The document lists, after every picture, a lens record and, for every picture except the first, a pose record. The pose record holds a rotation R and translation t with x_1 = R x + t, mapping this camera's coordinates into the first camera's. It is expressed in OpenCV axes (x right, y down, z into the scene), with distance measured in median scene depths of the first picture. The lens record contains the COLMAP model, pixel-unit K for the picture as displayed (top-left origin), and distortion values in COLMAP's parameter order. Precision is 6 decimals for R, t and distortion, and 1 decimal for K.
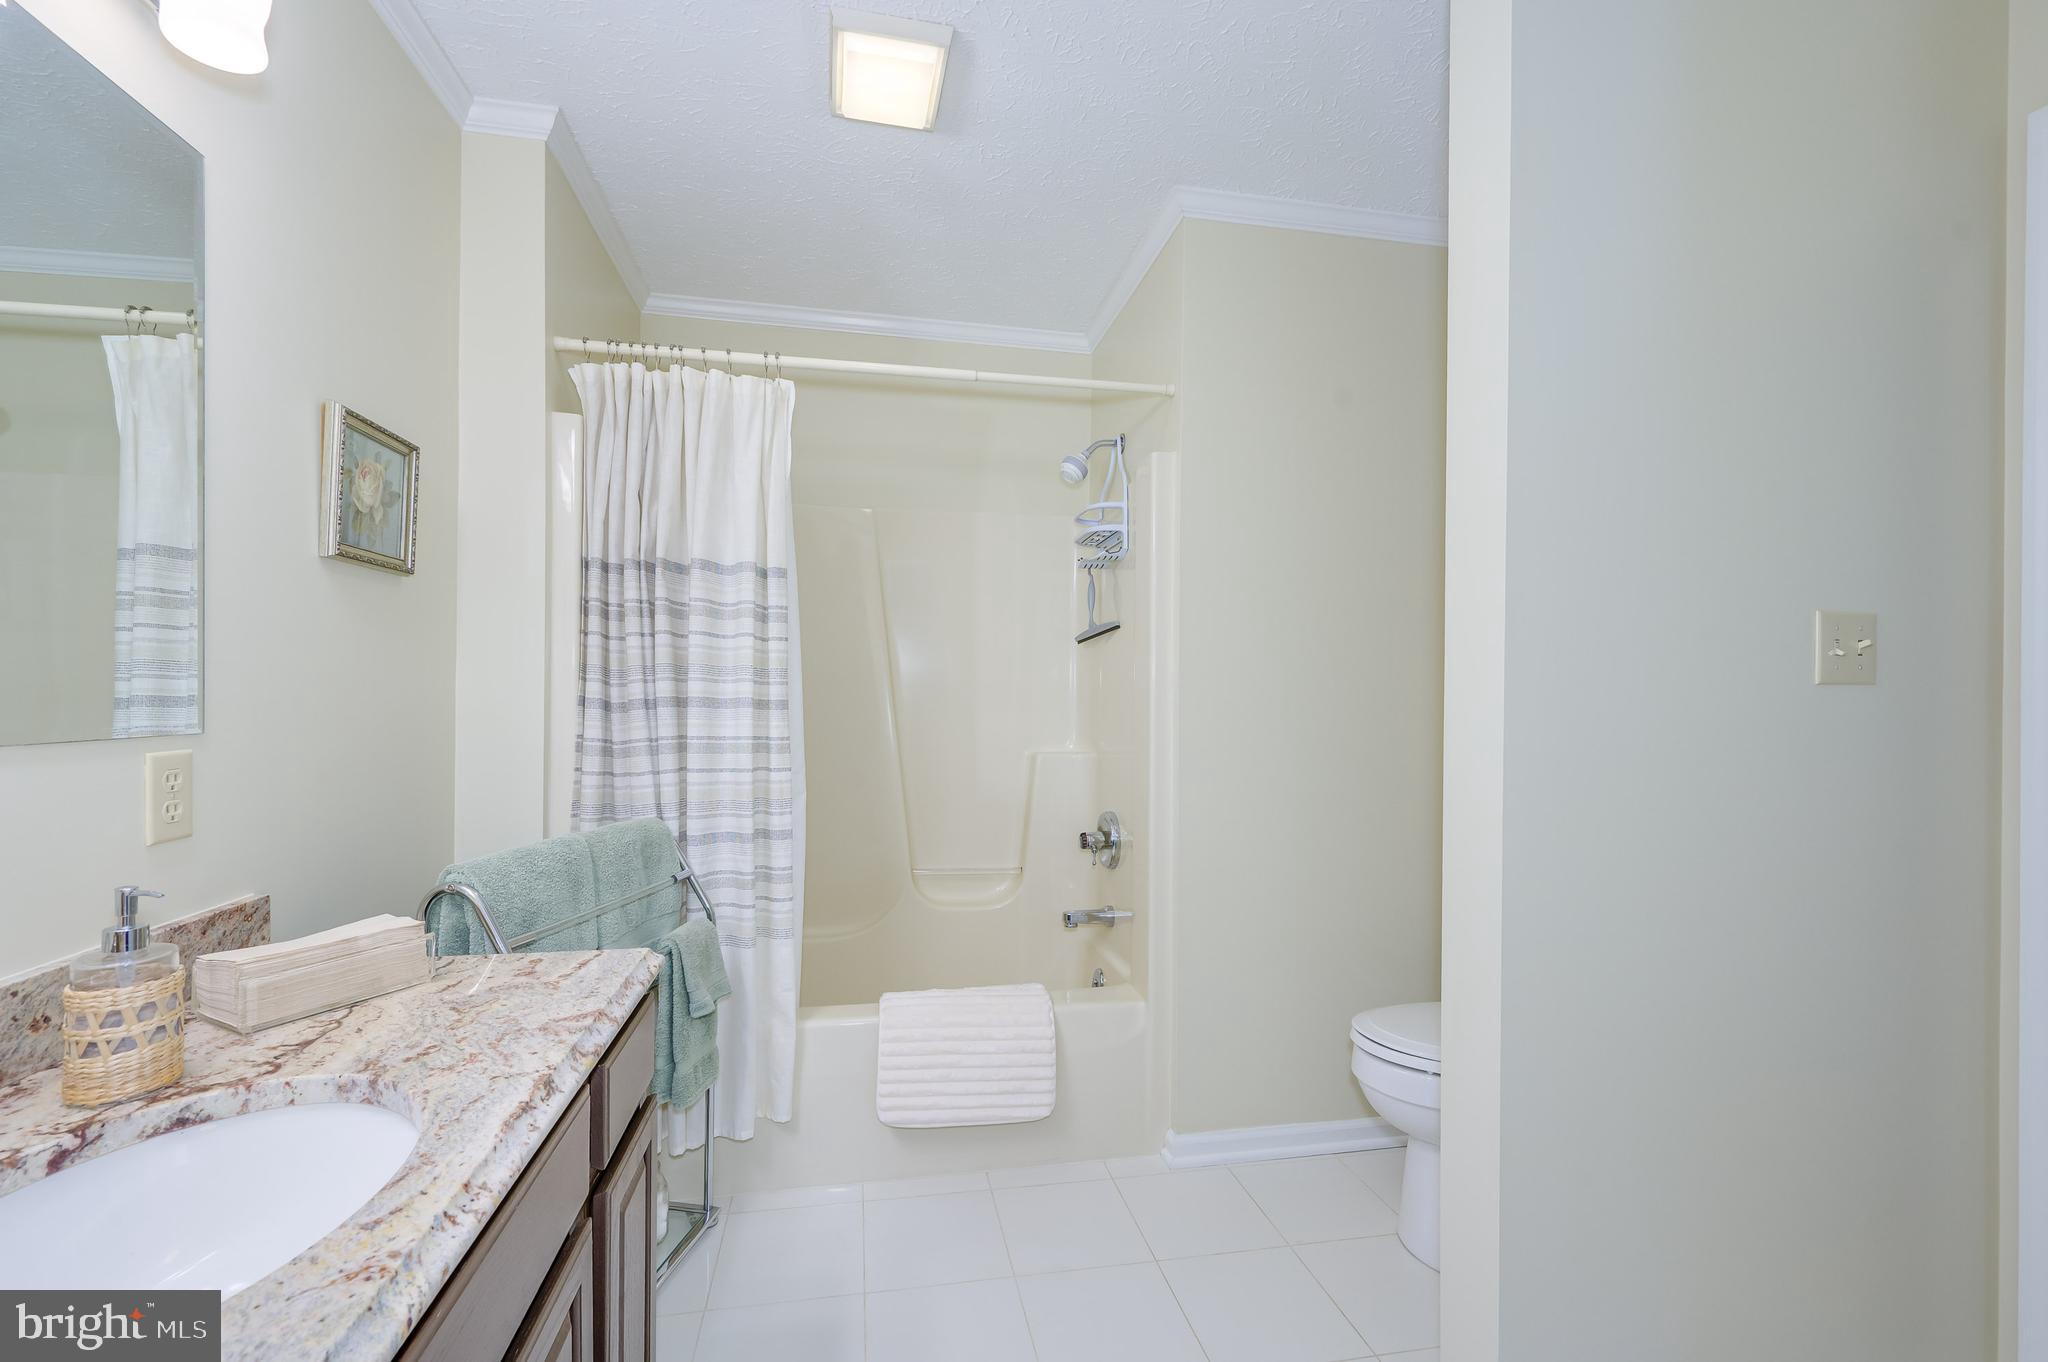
lens RADIAL K [[809.0, 0, 1013.8], [0, 809.0, 673.3], [0, 0, 1]] dist [-0.000059, -0.000101]
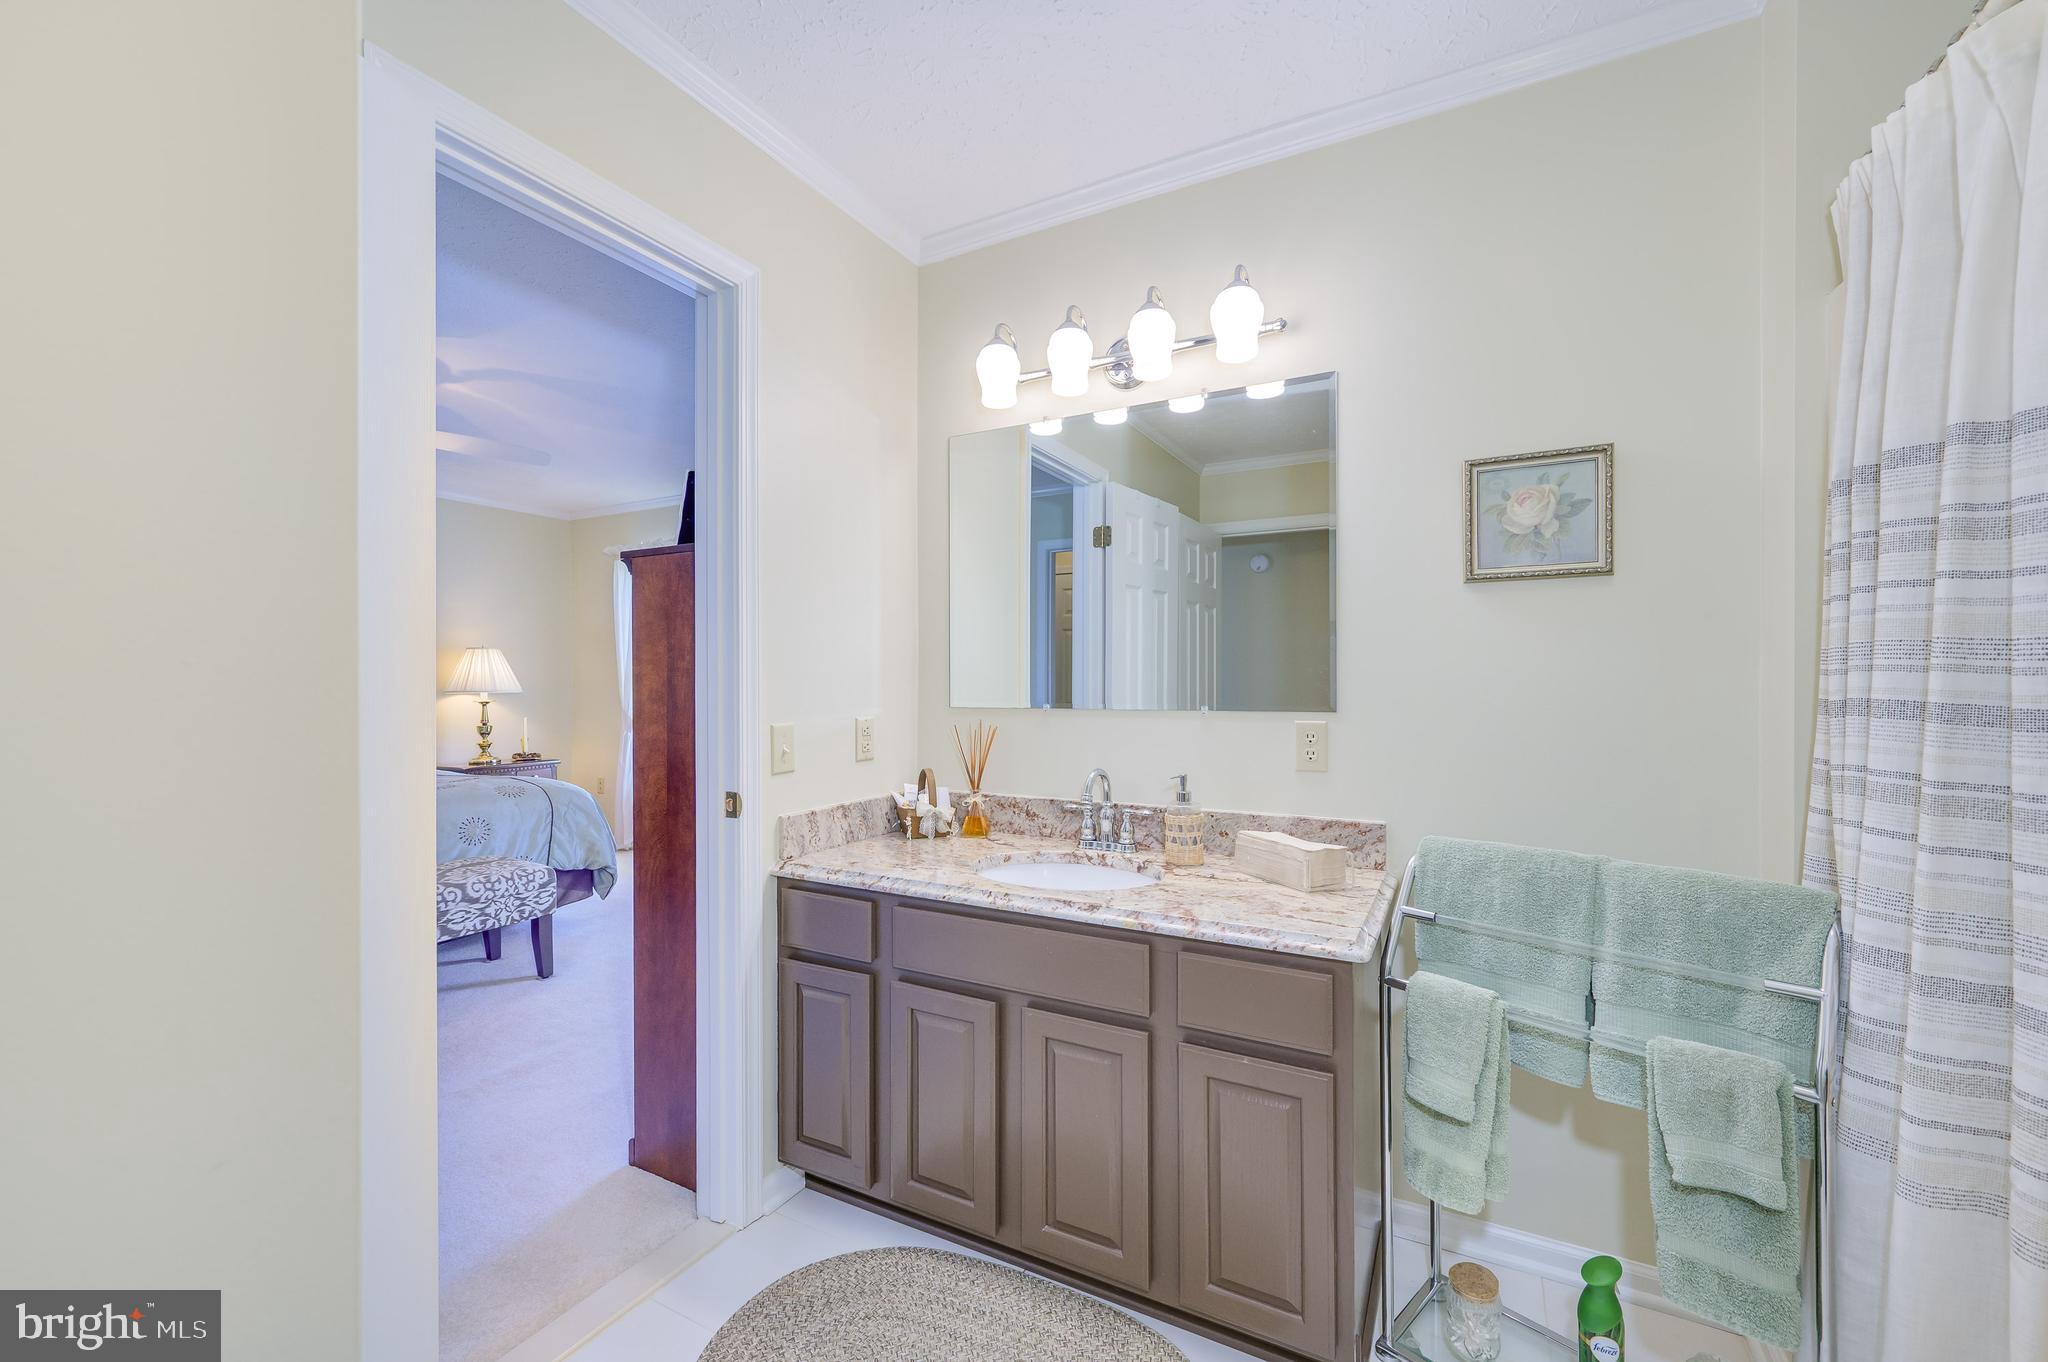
lens RADIAL K [[809.0, 0, 1013.8], [0, 809.0, 673.3], [0, 0, 1]] dist [-0.000059, -0.000101]
pose [[-0.622777, 0.004650, -0.782385, 0.742453], [0.038516, 0.998952, -0.024721, 0.001518], [0.781451, -0.045529, -0.622304, 1.504455]]
